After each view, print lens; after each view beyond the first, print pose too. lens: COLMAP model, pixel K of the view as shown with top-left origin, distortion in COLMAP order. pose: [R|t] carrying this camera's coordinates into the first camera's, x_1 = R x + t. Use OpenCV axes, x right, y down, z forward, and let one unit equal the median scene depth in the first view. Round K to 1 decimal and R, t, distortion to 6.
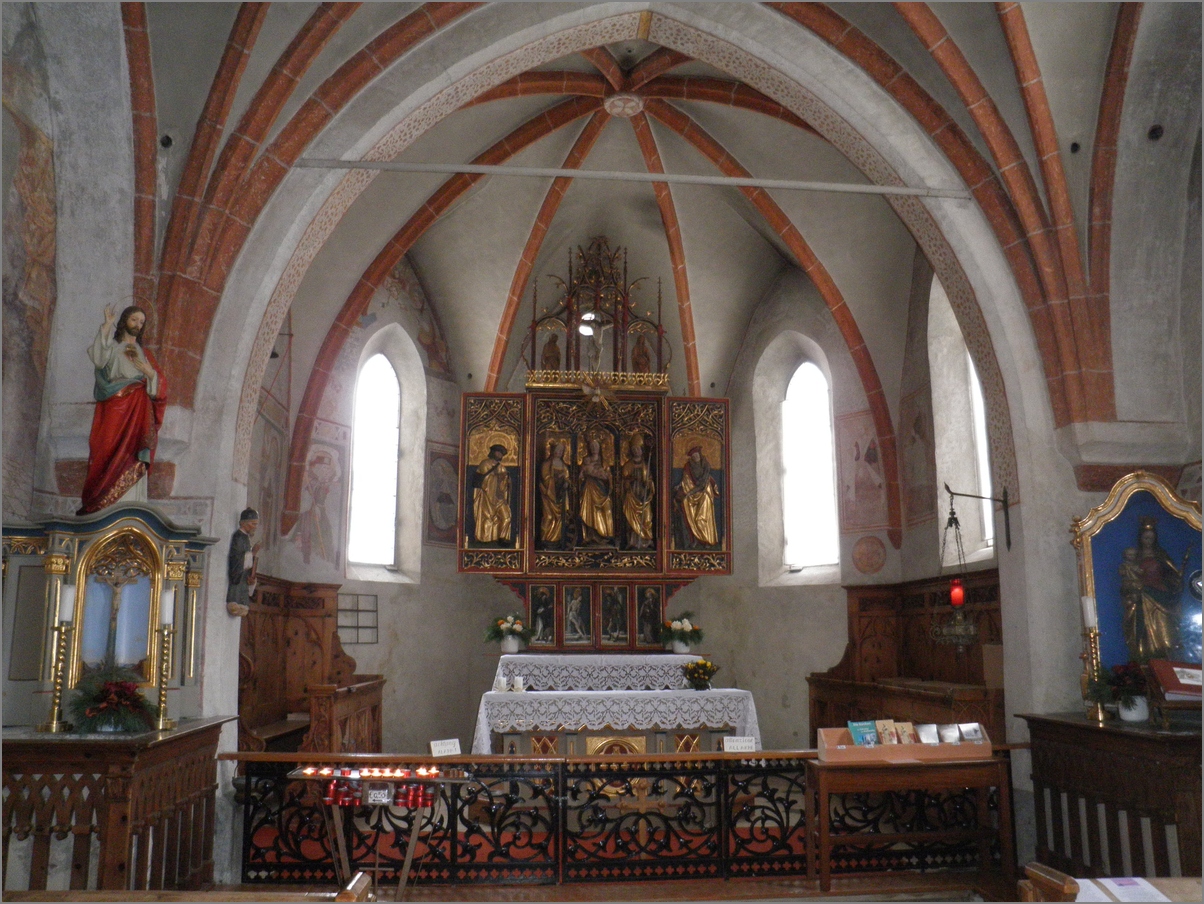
lens RADIAL K [[971.4, 0, 601.1], [0, 971.4, 486.7], [0, 0, 1]] dist [-0.149111, 0.112211]
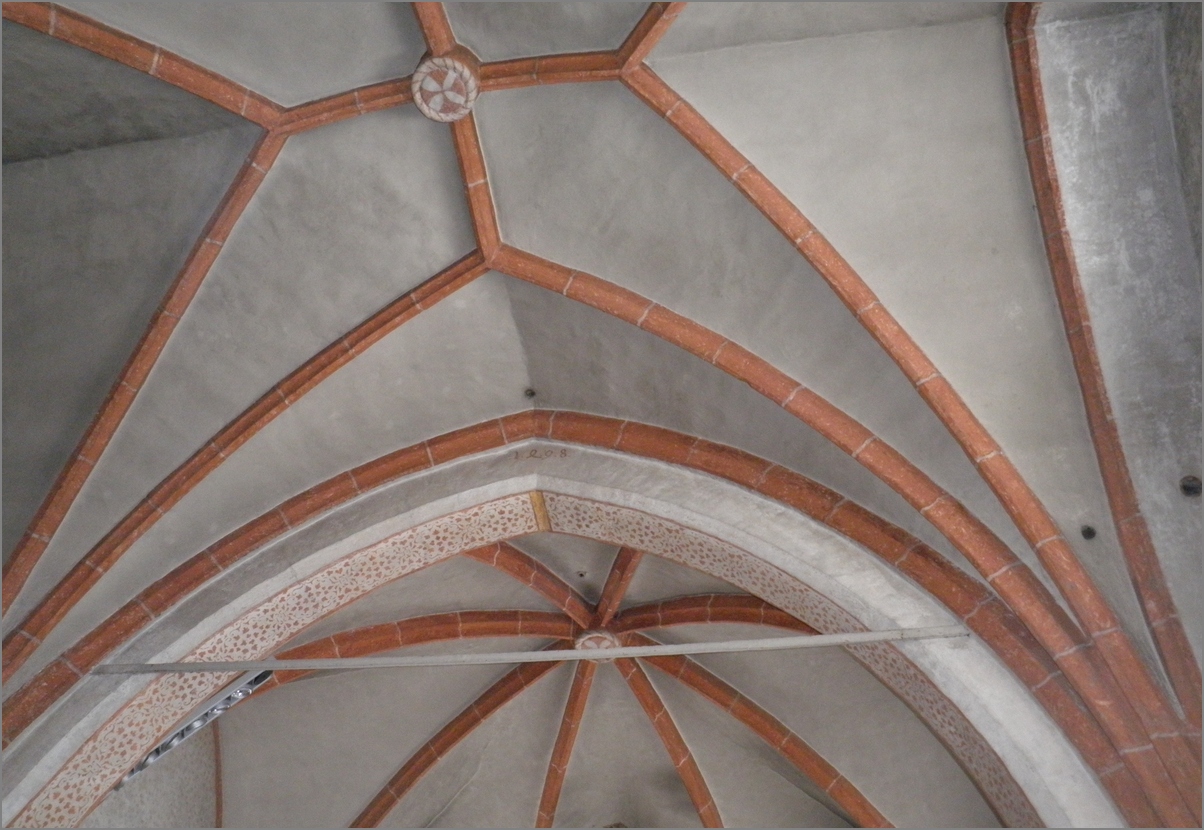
lens RADIAL K [[985.4, 0, 600.6], [0, 985.4, 460.6], [0, 0, 1]] dist [-0.178964, 0.168817]
pose [[0.975855, -0.138498, -0.168893, 0.276630], [-0.005993, 0.755987, -0.654559, 0.061123], [0.218336, 0.639767, 0.736904, 0.357822]]
